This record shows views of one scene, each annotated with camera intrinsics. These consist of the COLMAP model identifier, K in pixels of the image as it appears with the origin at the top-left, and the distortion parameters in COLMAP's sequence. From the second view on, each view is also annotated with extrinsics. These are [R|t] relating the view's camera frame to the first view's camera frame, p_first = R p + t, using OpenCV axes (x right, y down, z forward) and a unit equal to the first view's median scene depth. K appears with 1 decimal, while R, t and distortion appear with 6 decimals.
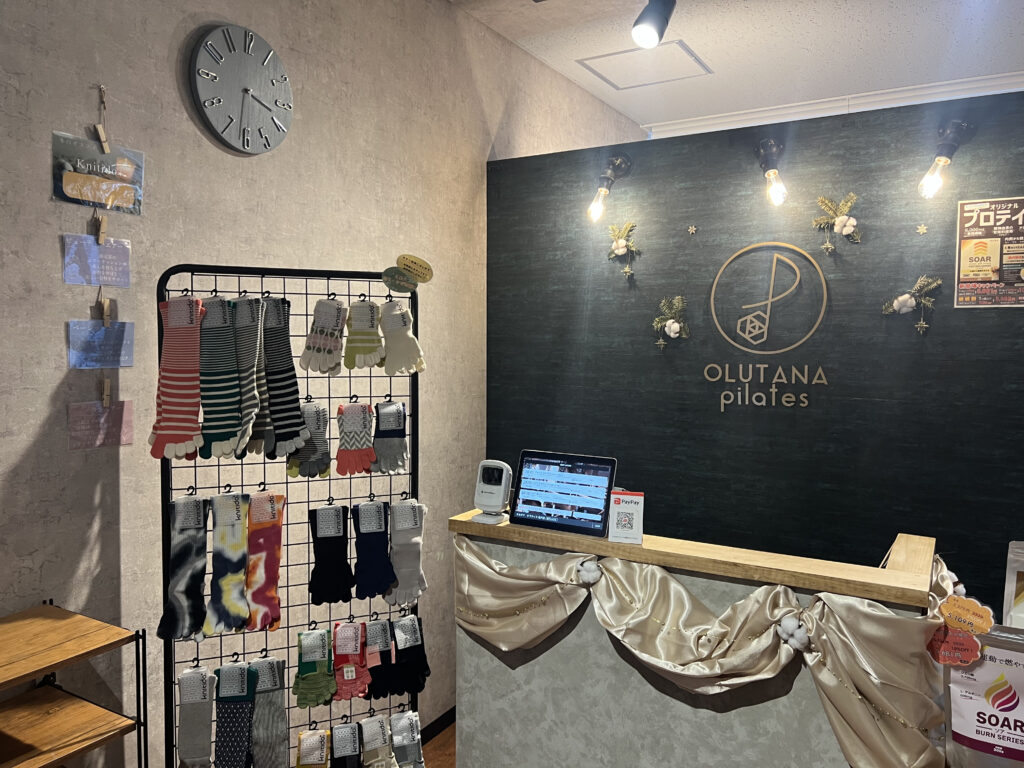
lens RADIAL K [[768.6, 0, 509.7], [0, 768.6, 383.3], [0, 0, 1]] dist [0.050262, -0.054986]
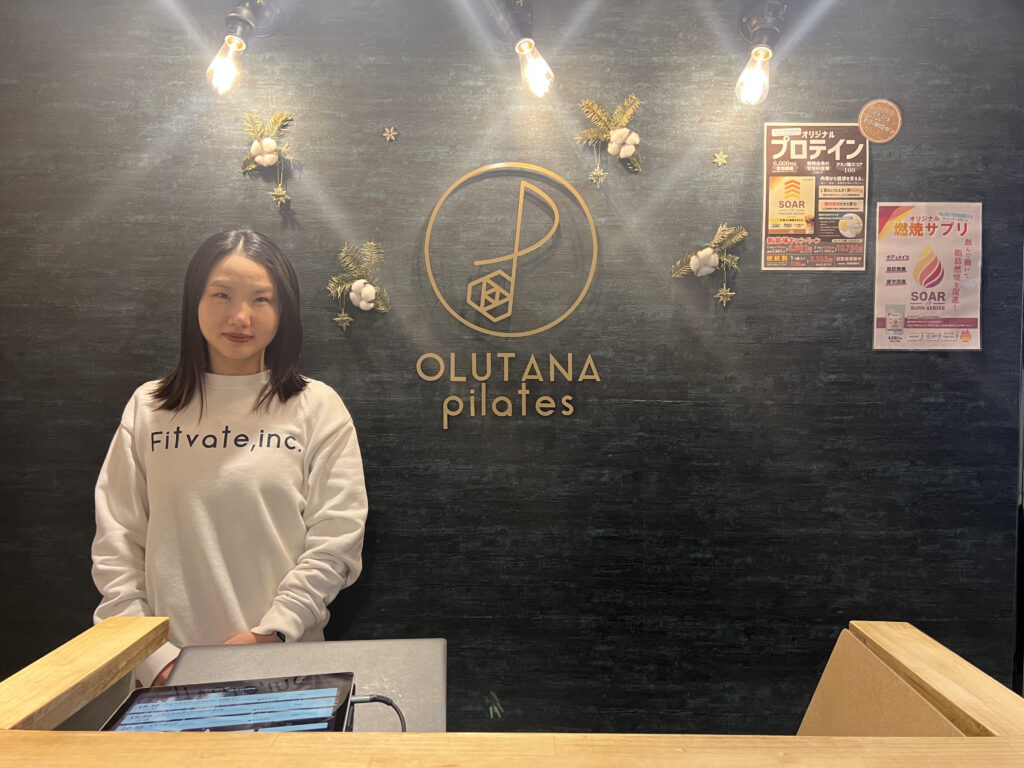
lens RADIAL K [[774.5, 0, 515.8], [0, 774.5, 392.8], [0, 0, 1]] dist [0.044106, -0.039714]
pose [[0.858628, -0.015020, 0.512380, 0.002306], [0.027699, 0.999470, -0.017119, 0.020733], [-0.511851, 0.028891, 0.858588, 0.451252]]
